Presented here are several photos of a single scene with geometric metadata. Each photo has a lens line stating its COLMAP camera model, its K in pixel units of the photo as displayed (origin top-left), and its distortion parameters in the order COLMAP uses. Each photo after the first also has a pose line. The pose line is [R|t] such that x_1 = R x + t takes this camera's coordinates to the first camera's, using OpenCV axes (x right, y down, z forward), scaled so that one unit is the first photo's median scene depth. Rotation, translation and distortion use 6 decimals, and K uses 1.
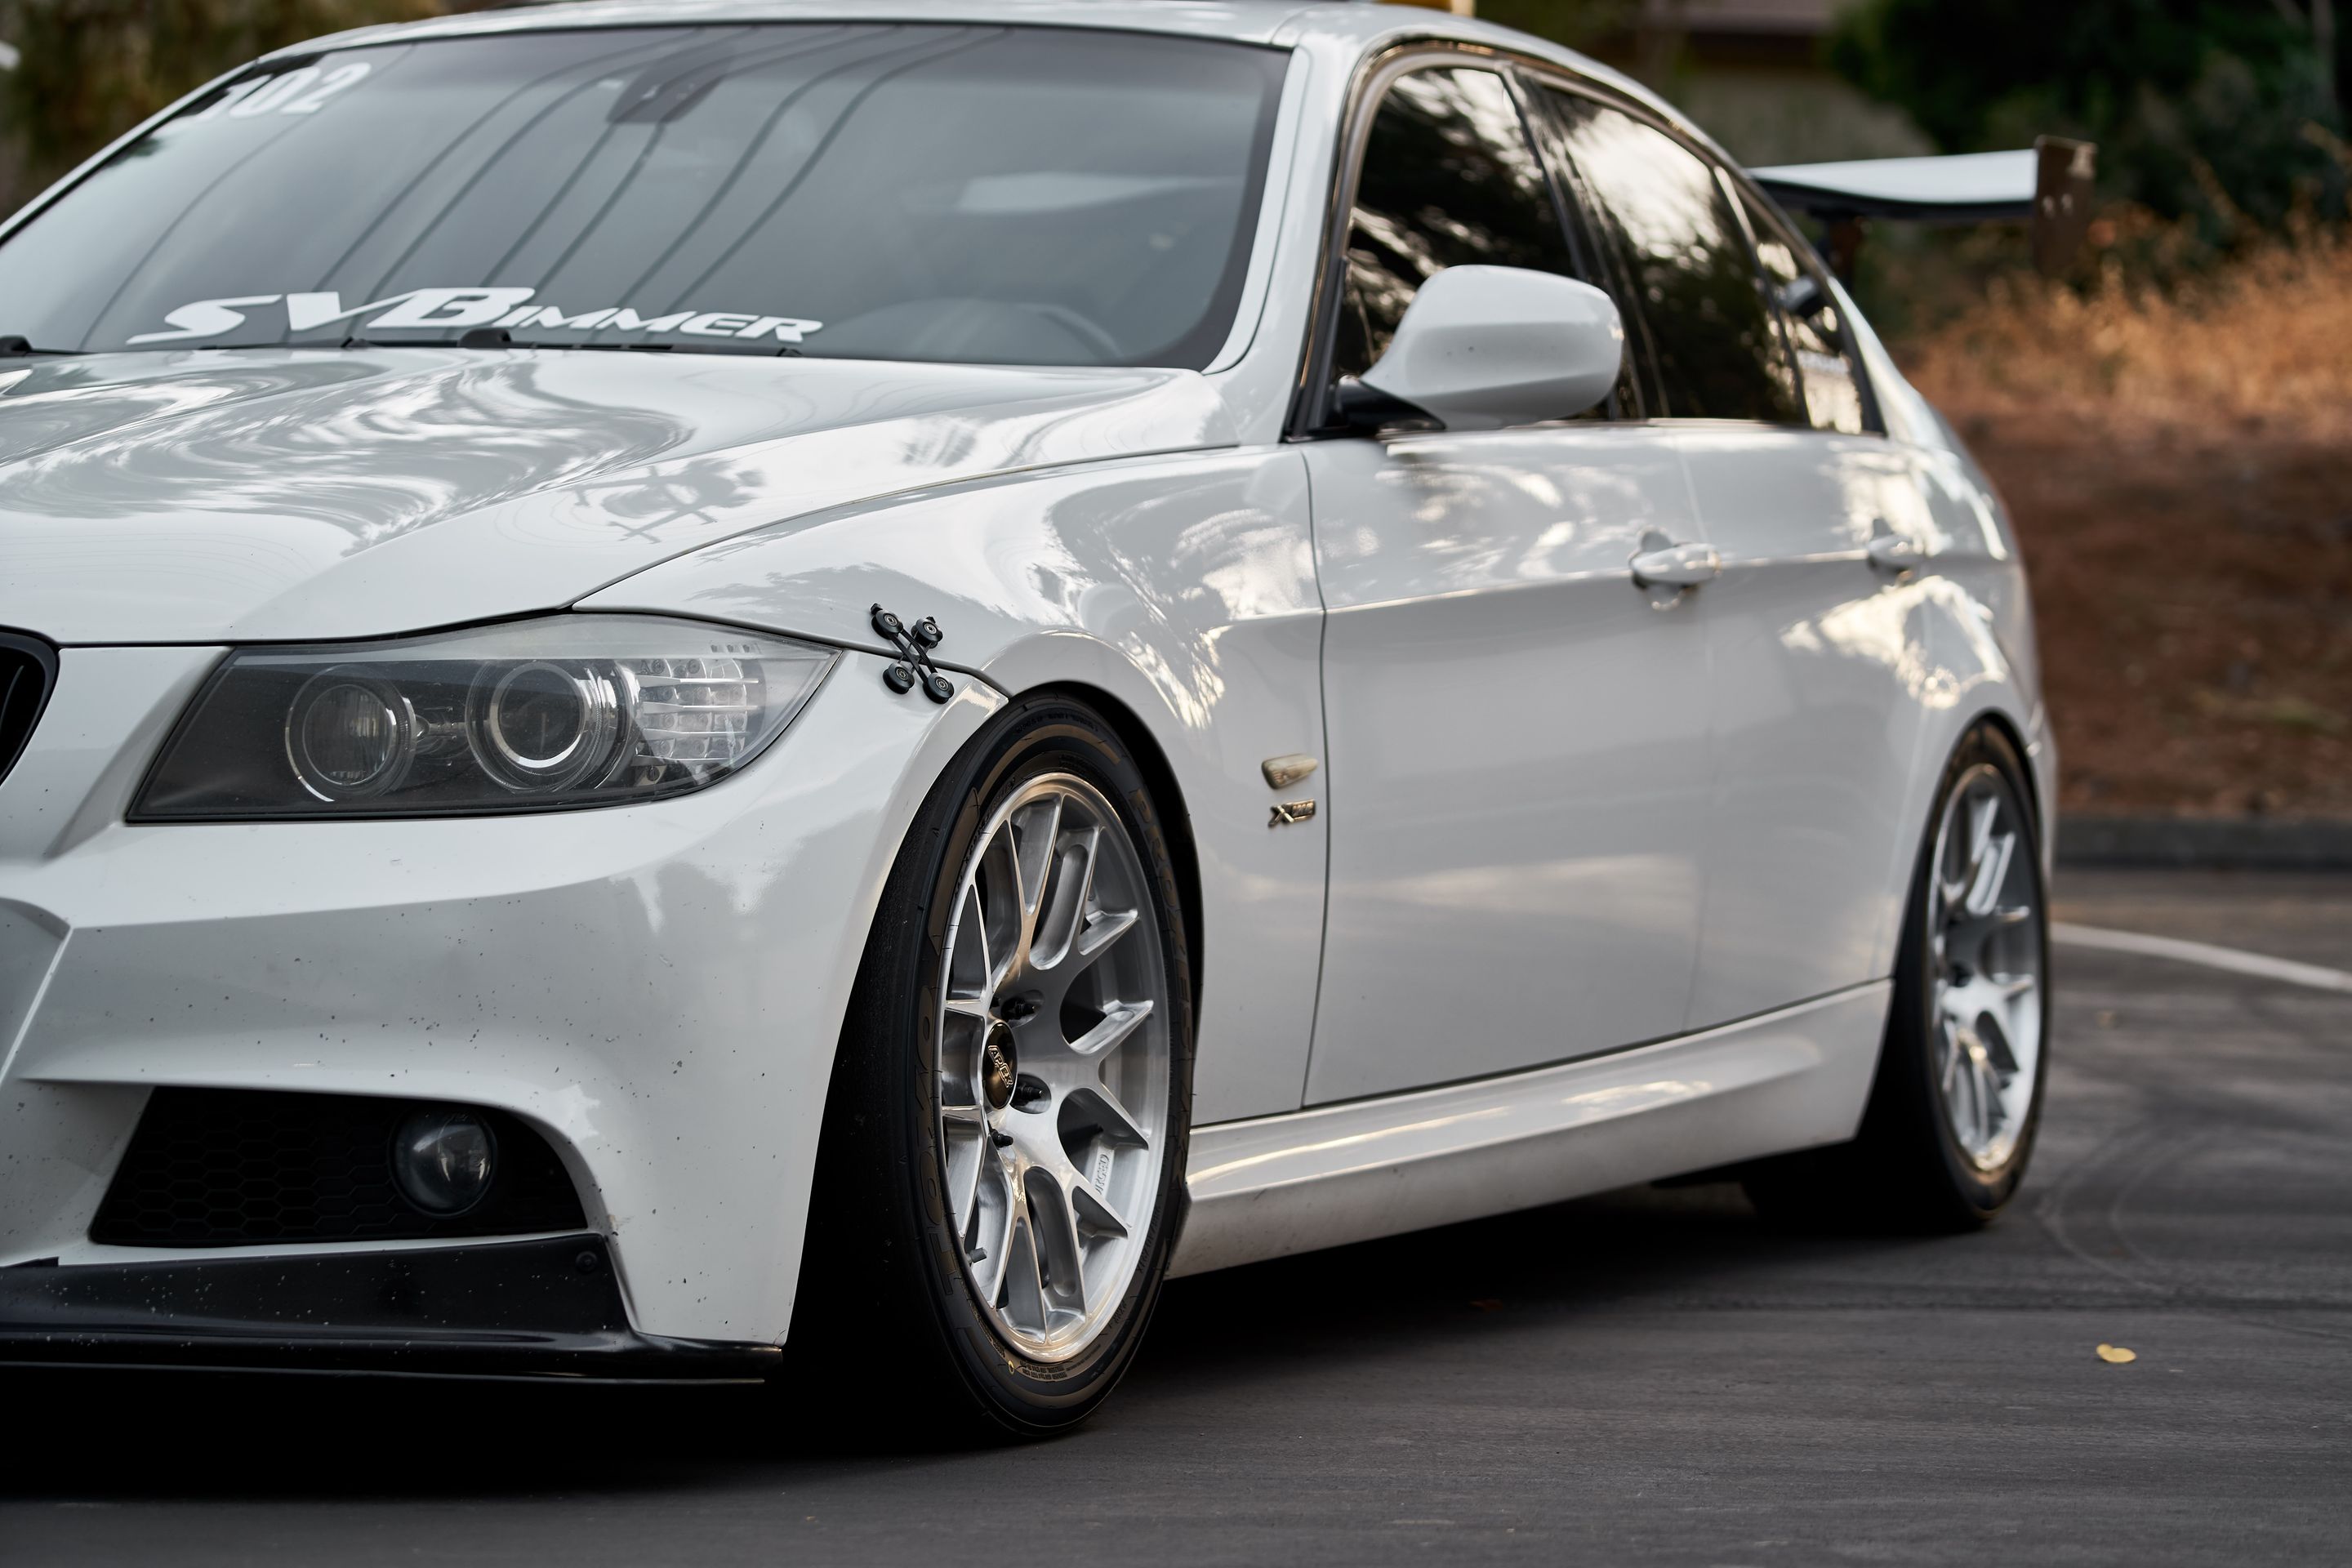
lens RADIAL K [[6942.2, 0, 1212.8], [0, 6942.2, 792.3], [0, 0, 1]] dist [0.290929, -0.375335]
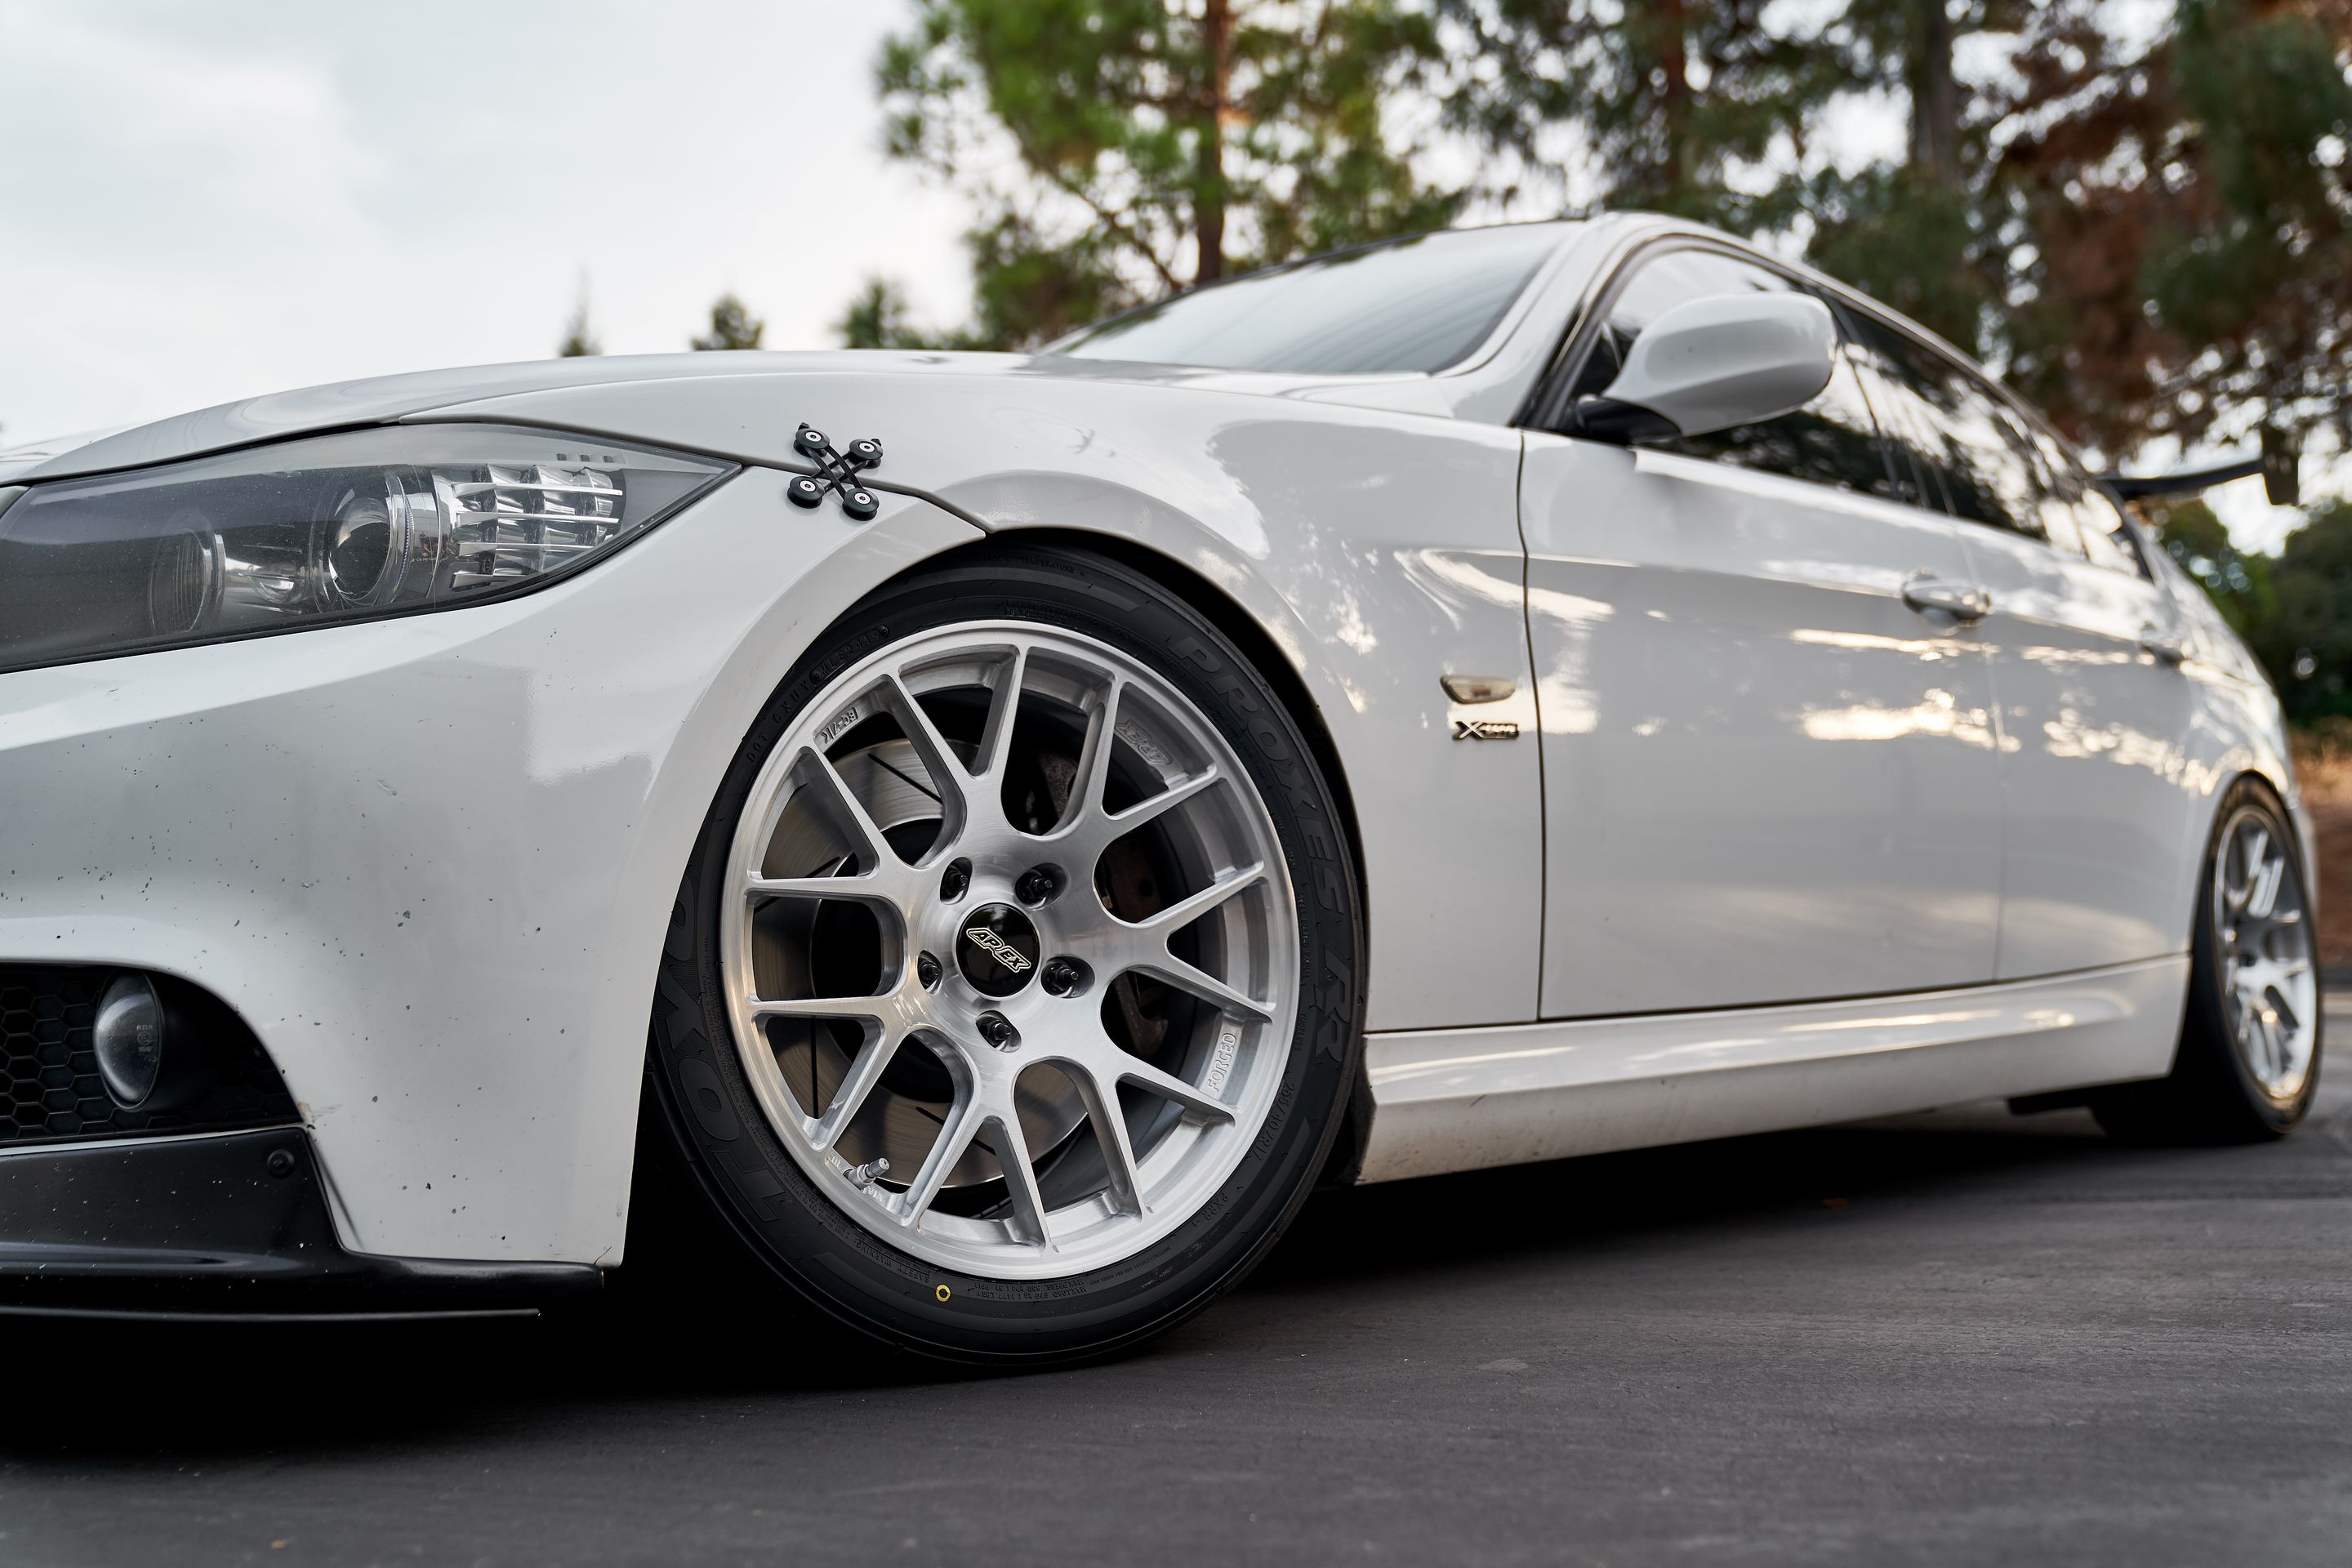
lens RADIAL K [[2265.1, 0, 1133.9], [0, 2265.1, 789.0], [0, 0, 1]] dist [-0.012234, -0.019070]
pose [[0.933136, -0.079349, -0.350657, 0.084614], [0.039979, 0.992193, -0.118130, 0.052450], [0.357293, 0.096212, 0.929023, 0.698306]]
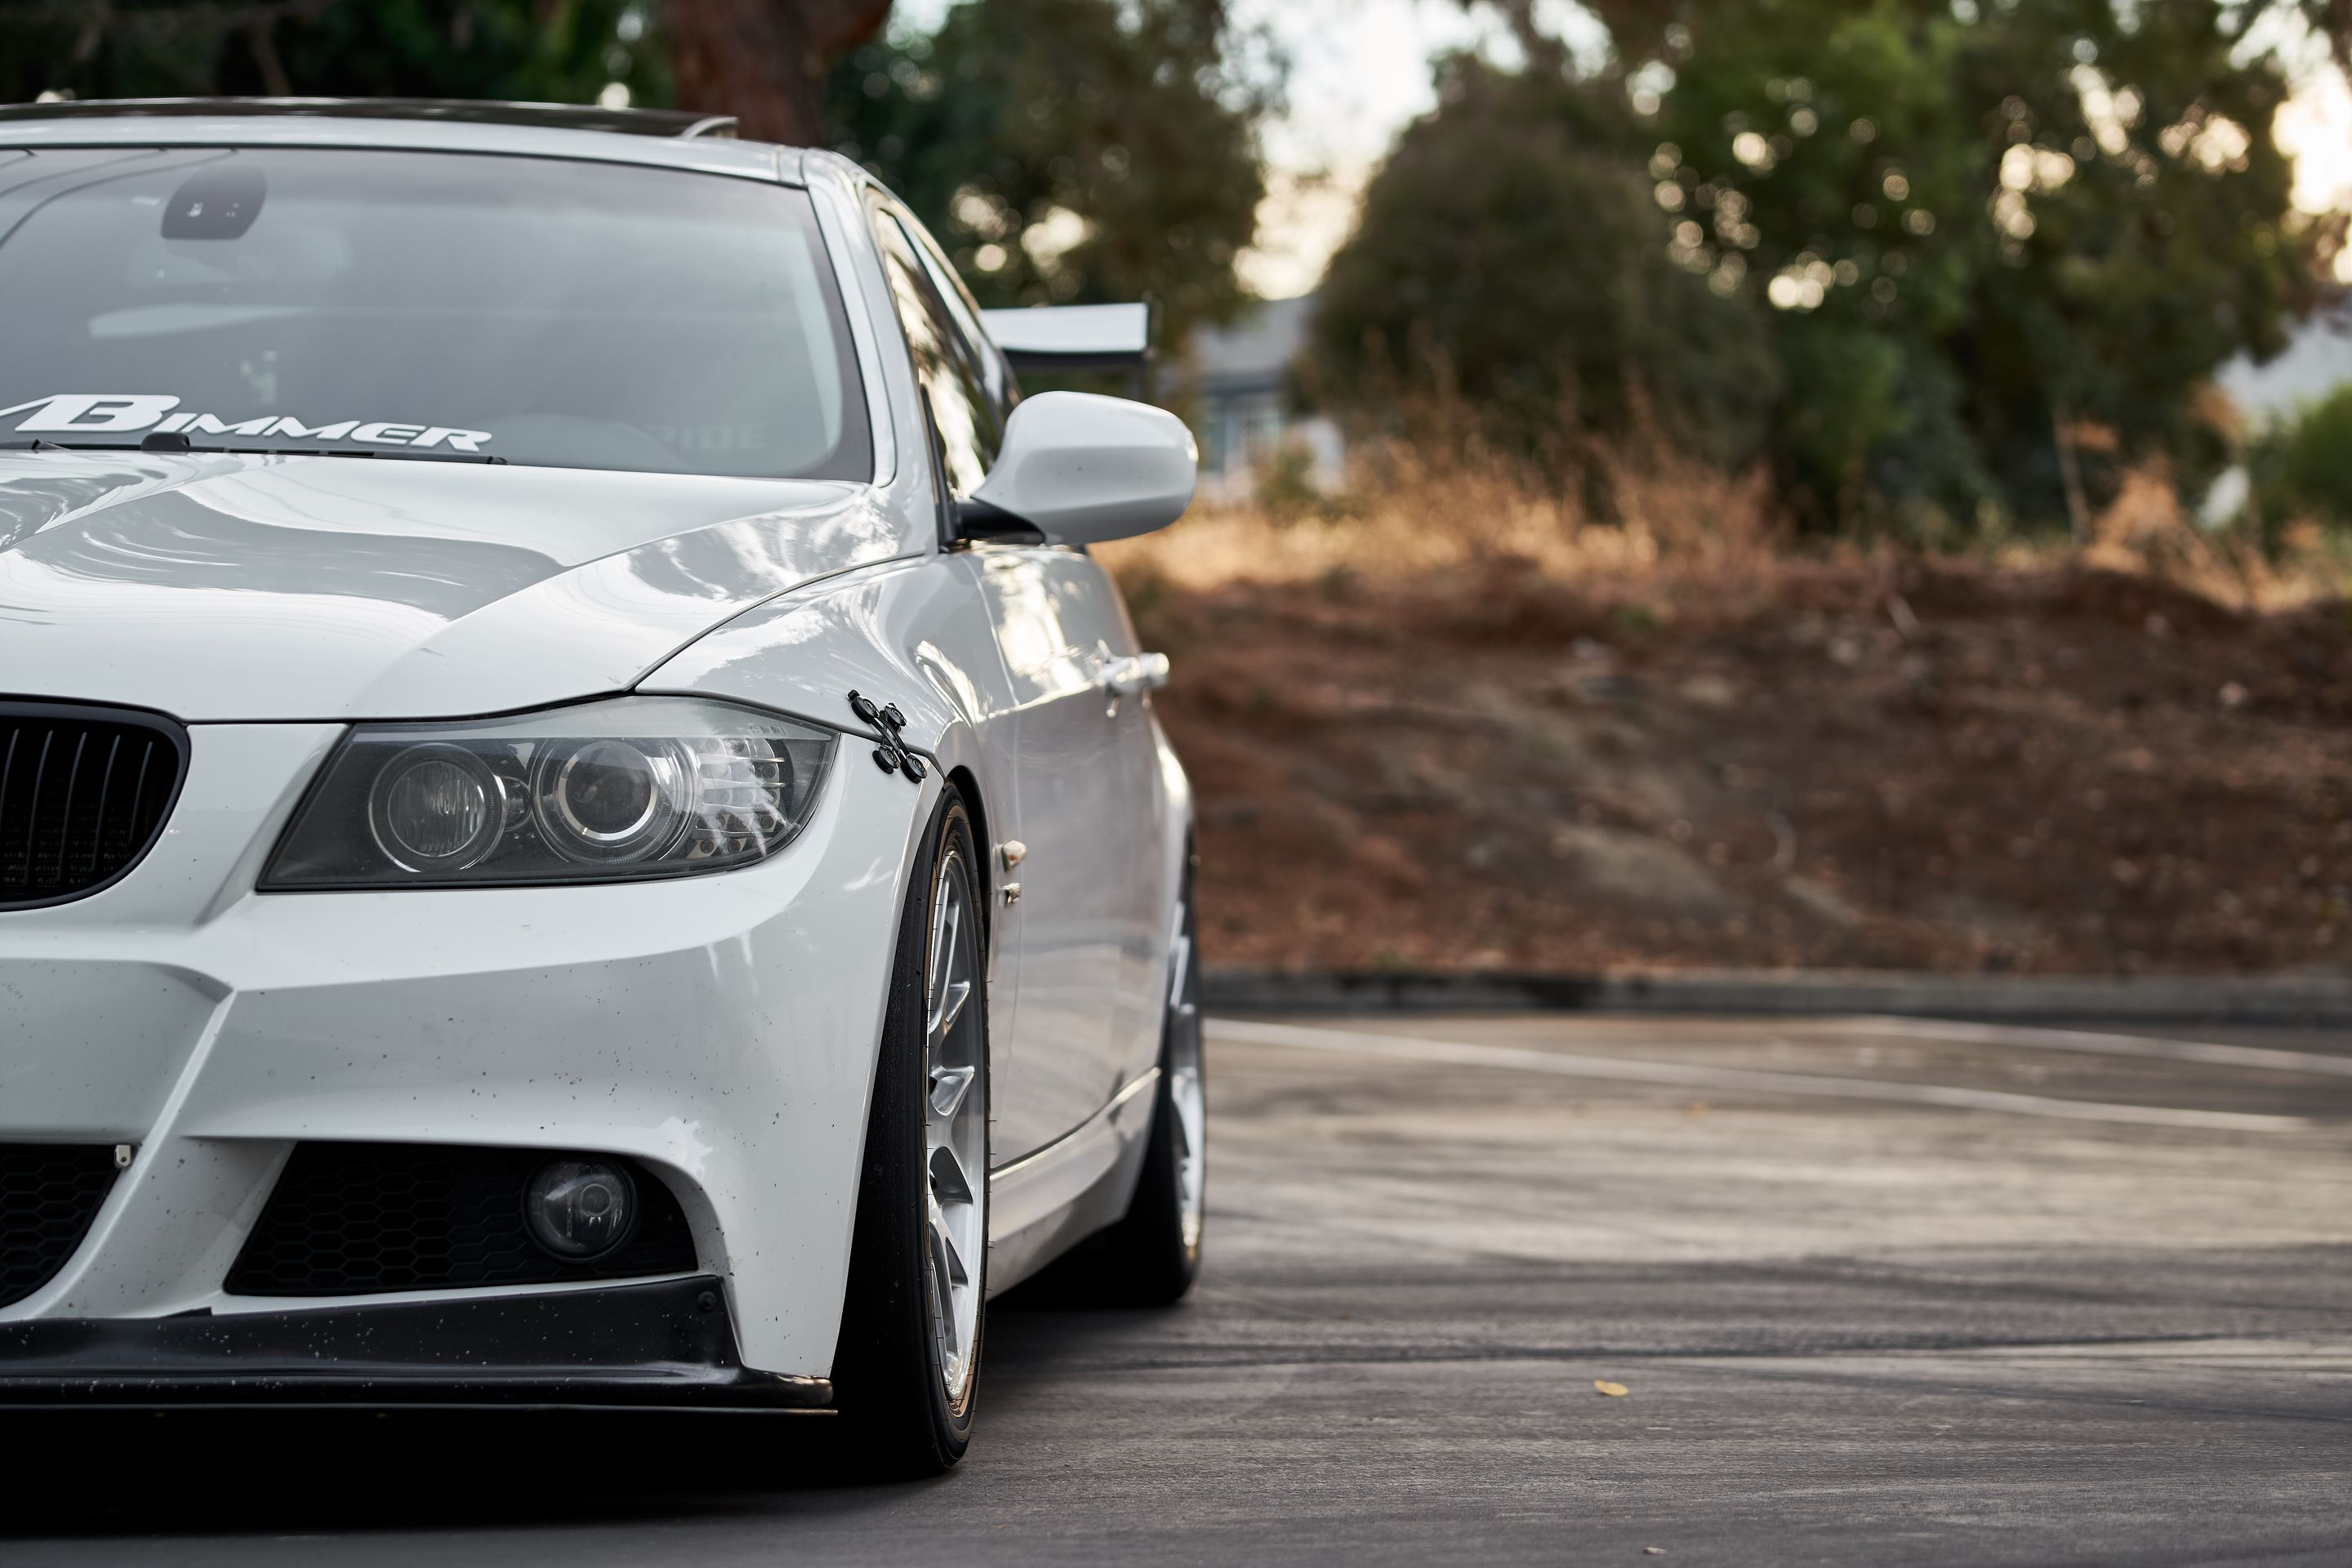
lens RADIAL K [[6942.2, 0, 1212.8], [0, 6942.2, 792.3], [0, 0, 1]] dist [0.290929, -0.375335]
pose [[0.951449, 0.001450, 0.307801, -0.304274], [0.006314, 0.999687, -0.024224, 0.014036], [-0.307740, 0.024992, 0.951142, -0.034592]]
